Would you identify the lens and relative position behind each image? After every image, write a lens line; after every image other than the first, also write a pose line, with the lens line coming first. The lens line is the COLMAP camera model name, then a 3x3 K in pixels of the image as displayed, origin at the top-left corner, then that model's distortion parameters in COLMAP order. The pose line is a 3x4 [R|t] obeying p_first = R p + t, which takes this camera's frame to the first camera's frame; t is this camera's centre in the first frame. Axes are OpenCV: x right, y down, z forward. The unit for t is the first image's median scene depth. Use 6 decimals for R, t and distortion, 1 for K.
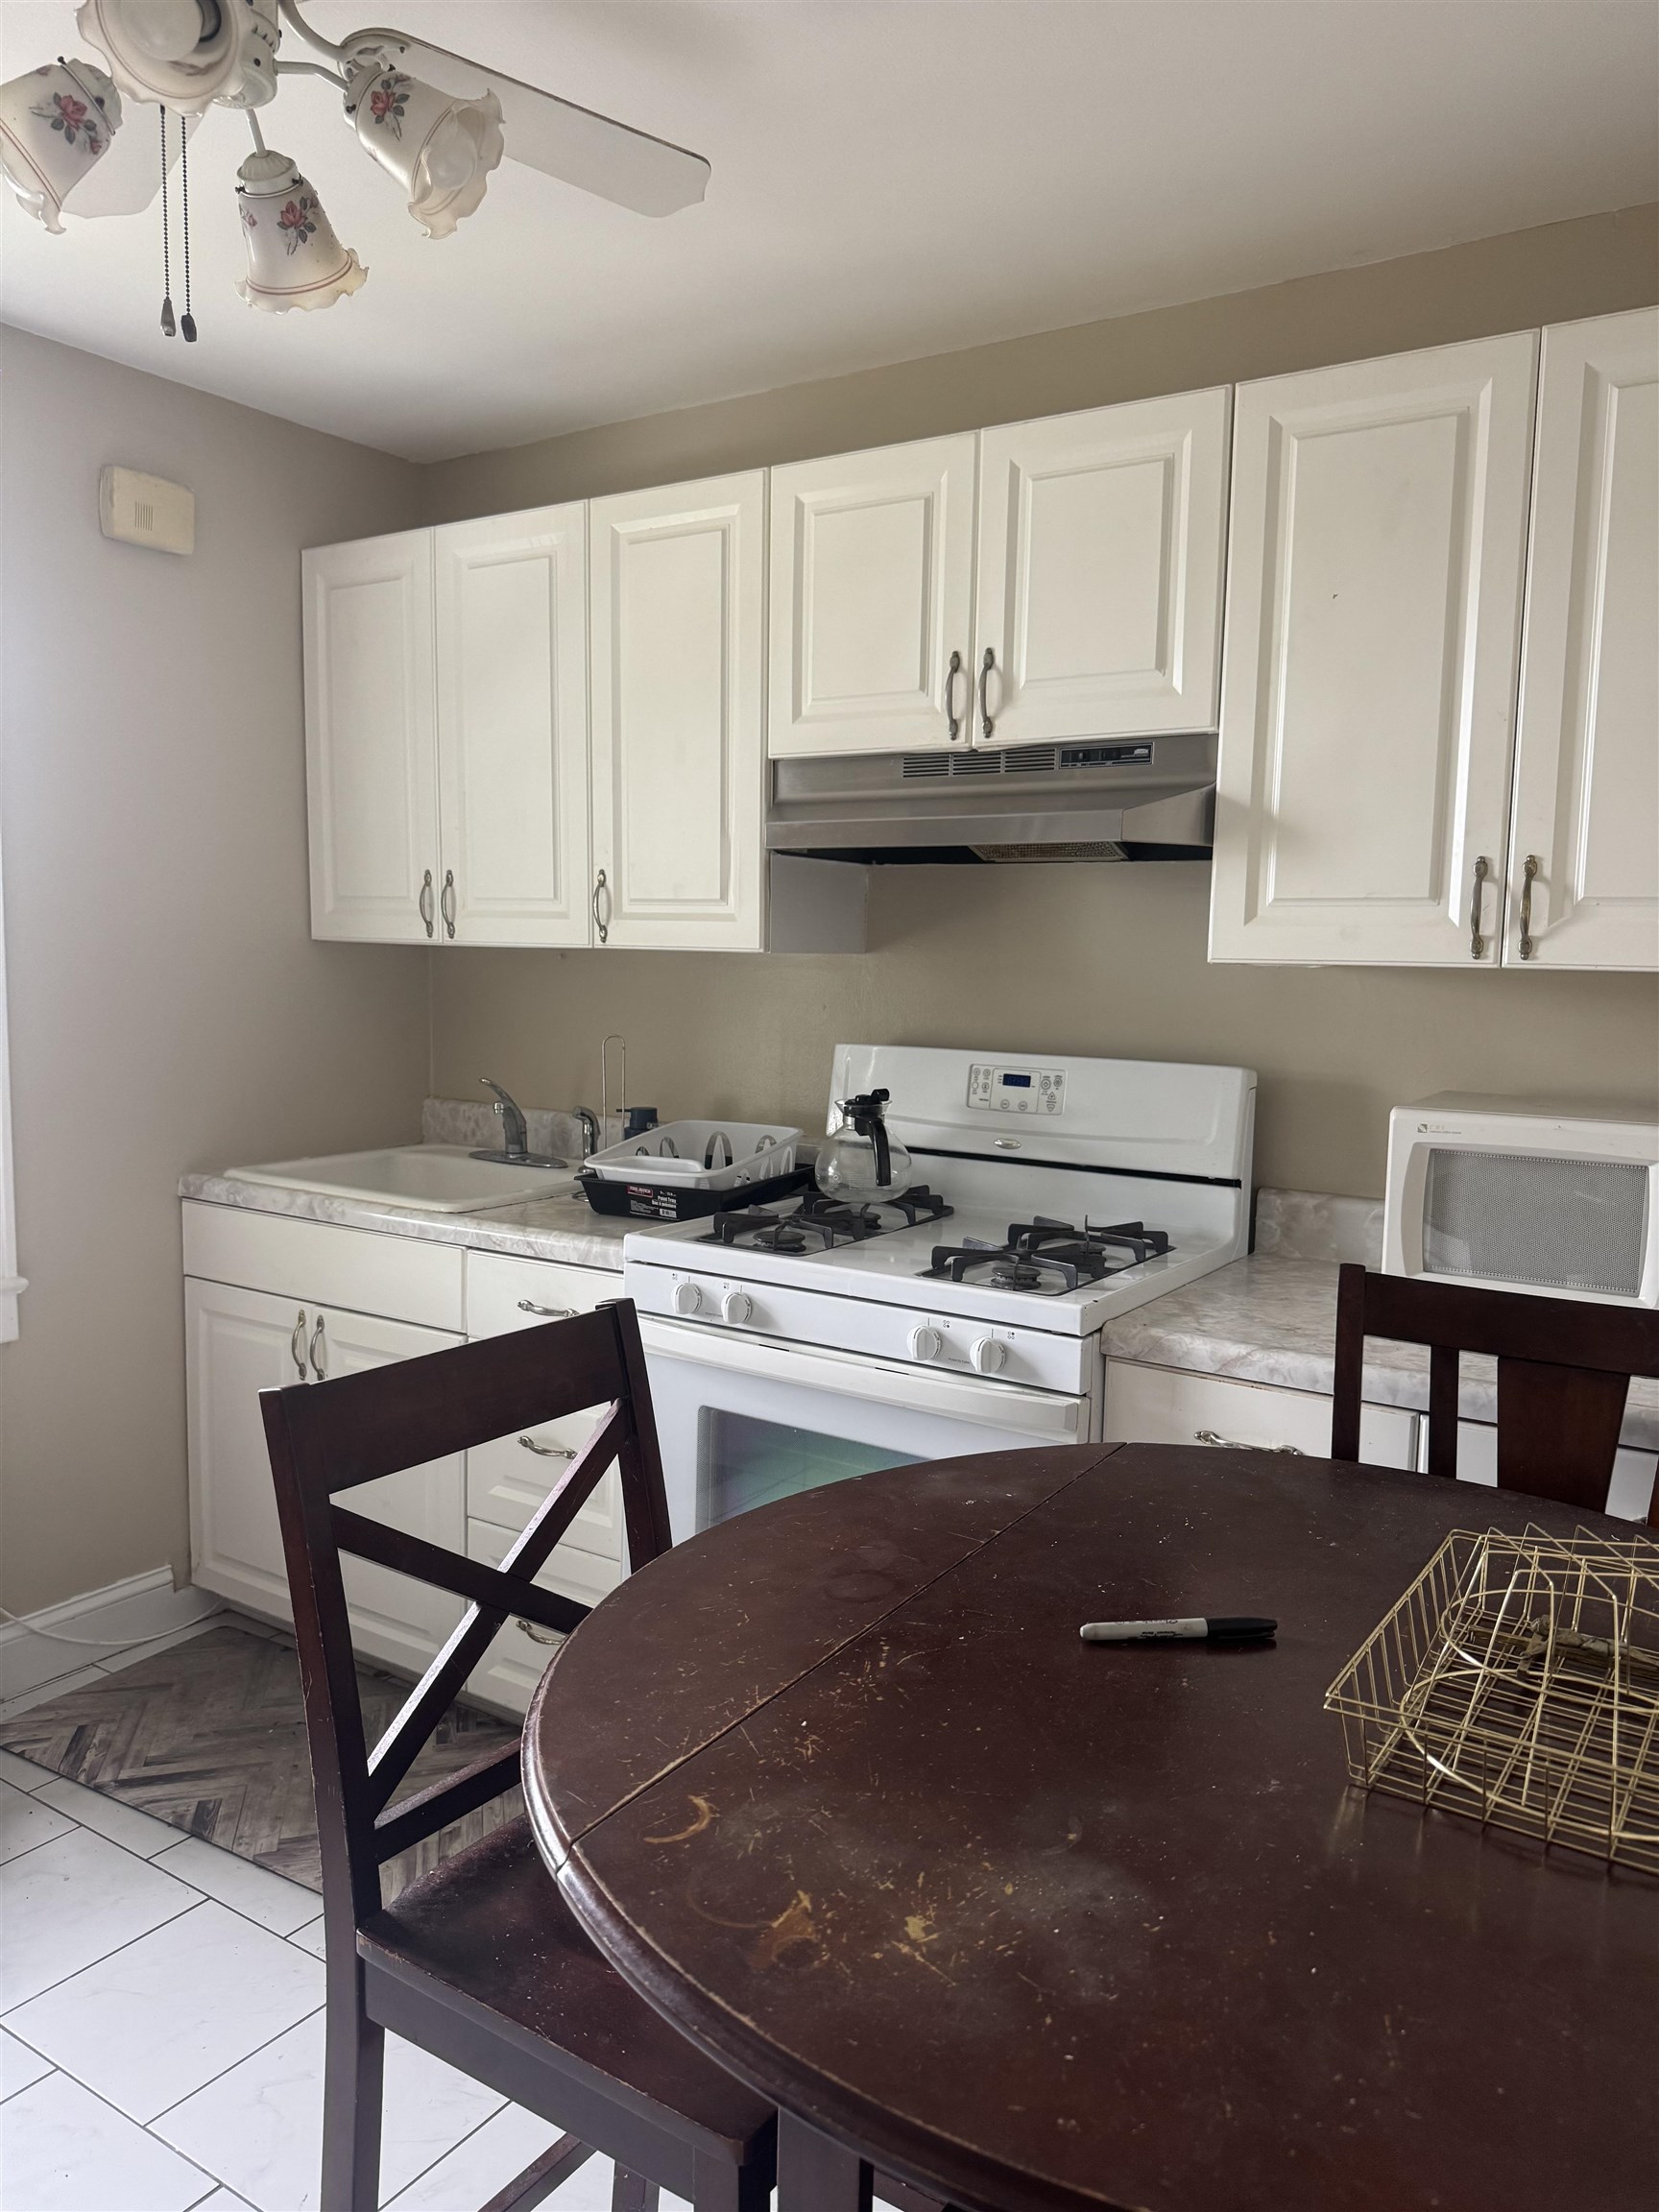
lens RADIAL K [[1583.9, 0, 829.5], [0, 1583.9, 1106.0], [0, 0, 1]] dist [0.076807, -0.086998]
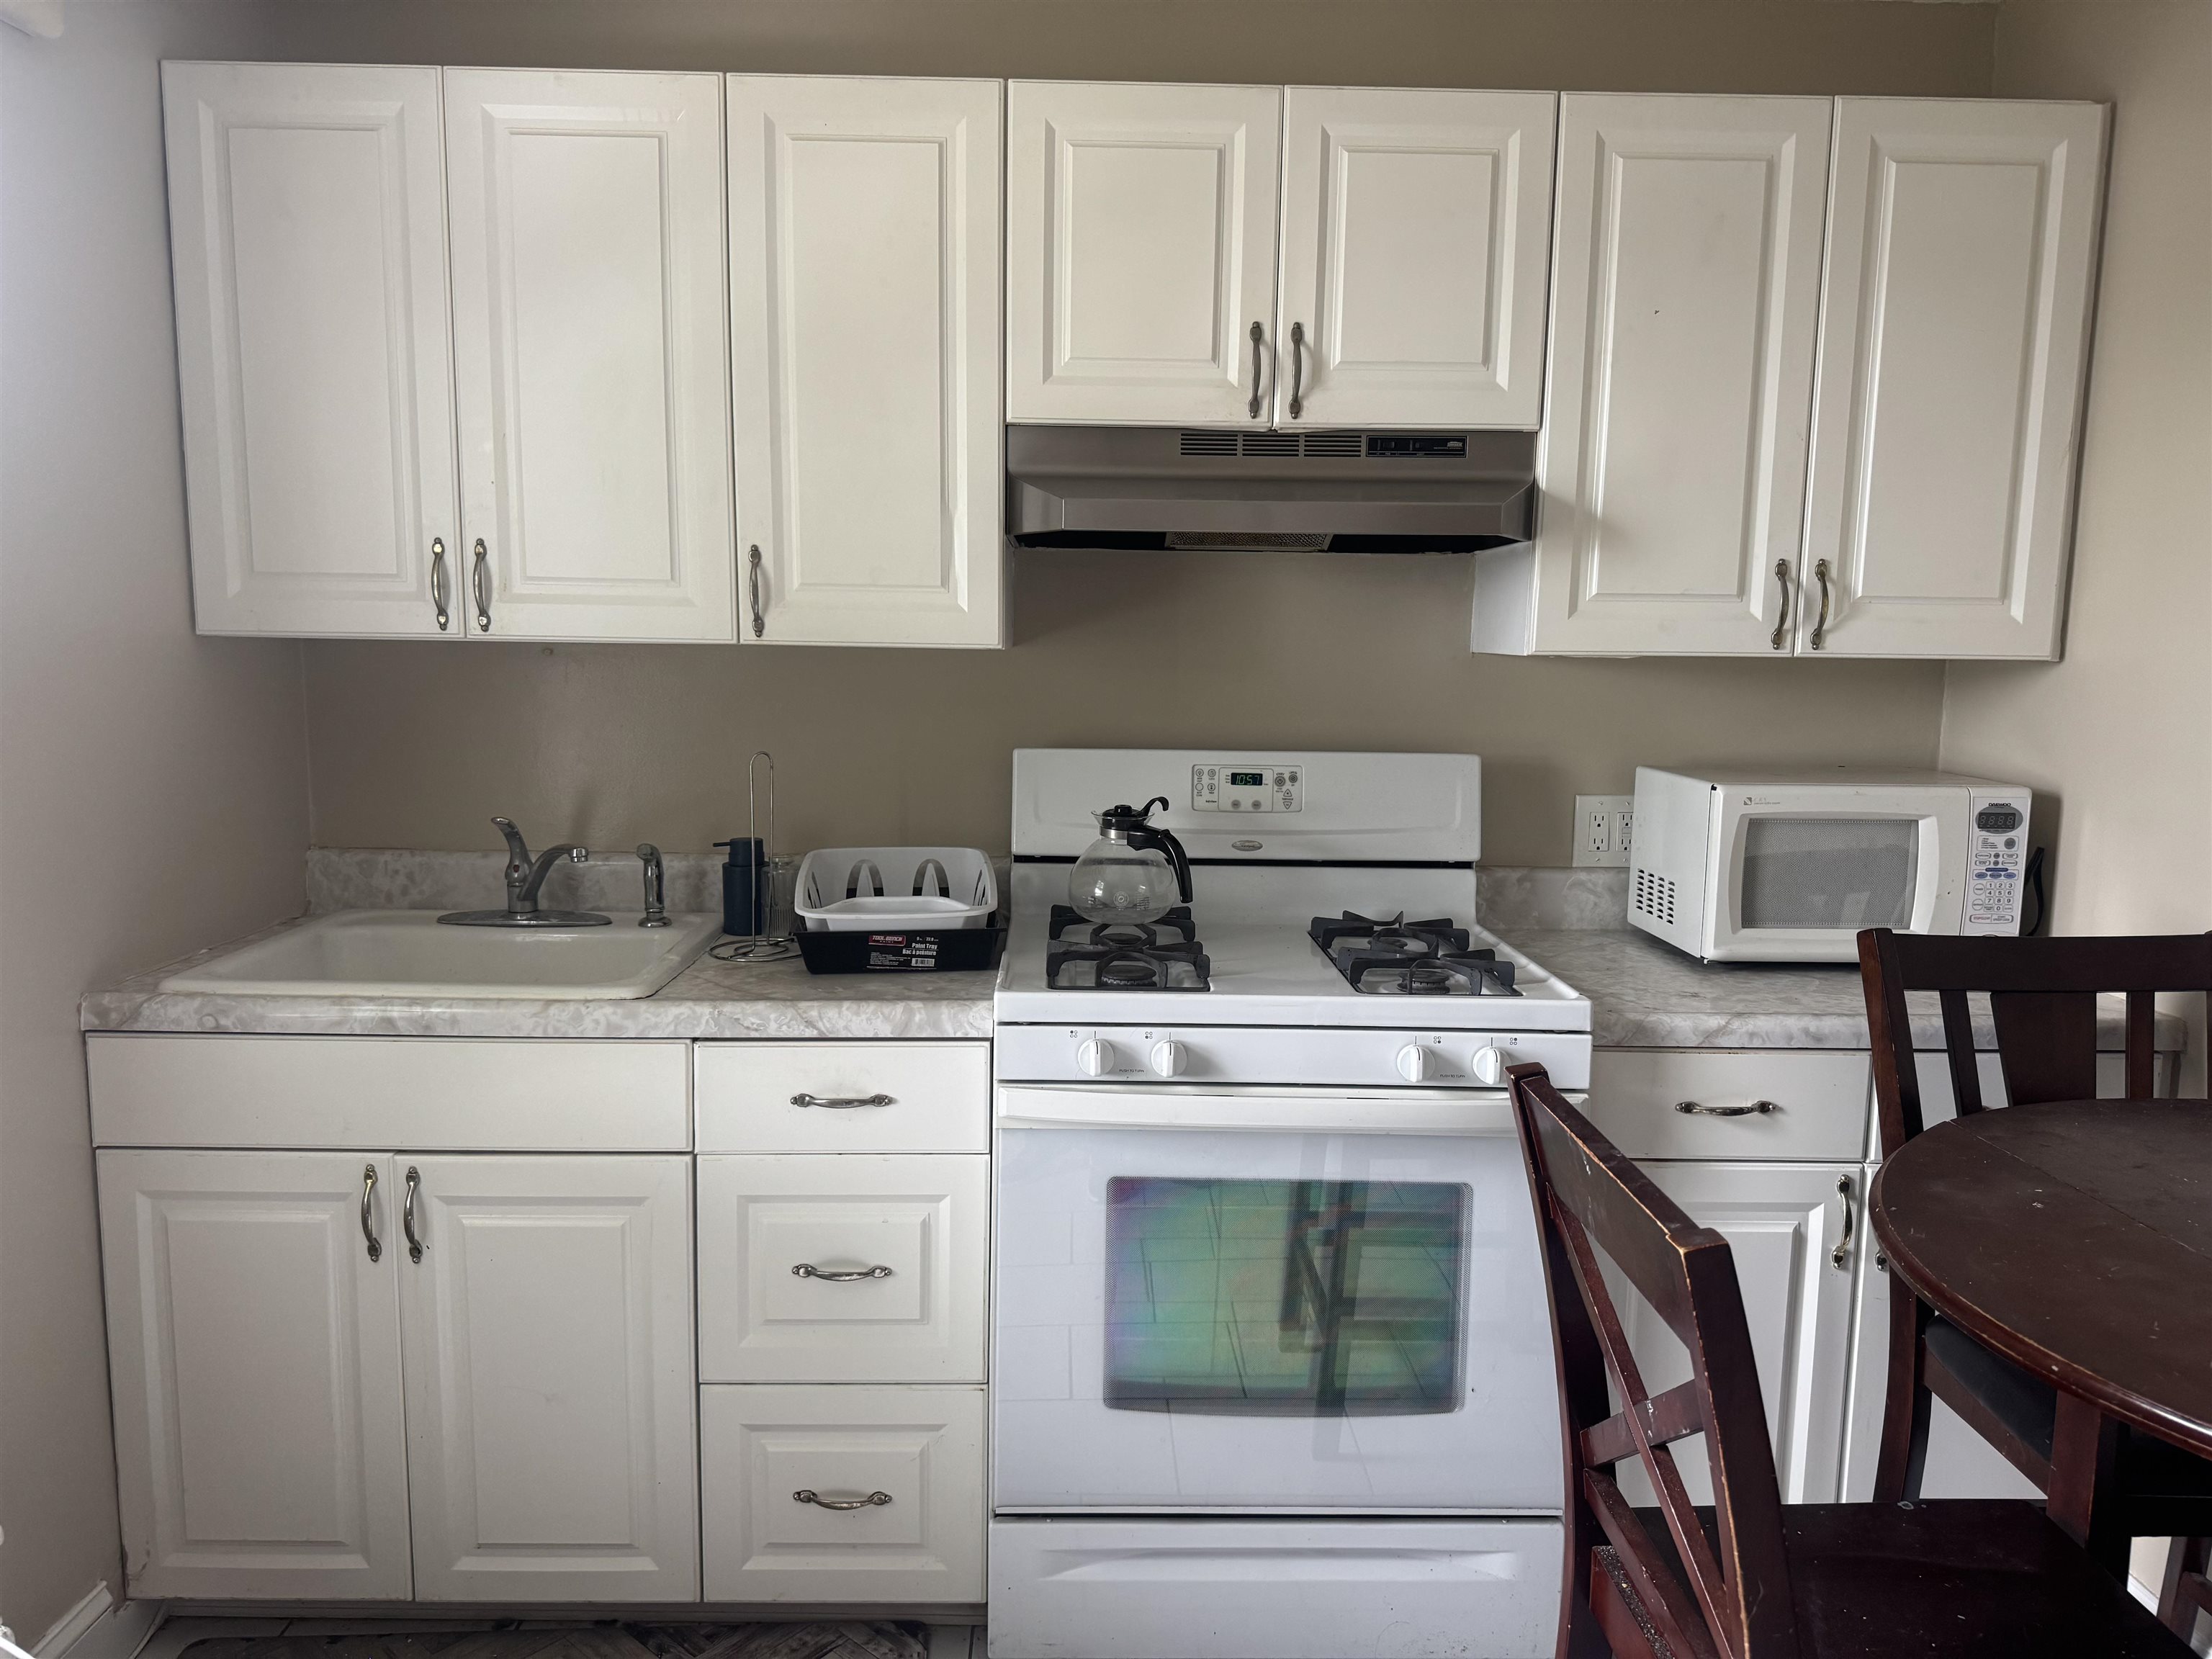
lens RADIAL K [[1521.3, 0, 1106.0], [0, 1521.3, 829.5], [0, 0, 1]] dist [0.033161, -0.031440]
pose [[0.824913, -0.076800, 0.560018, -0.483075], [0.061154, 0.997038, 0.046653, -0.034838], [-0.561942, -0.004237, 0.827166, 0.292289]]
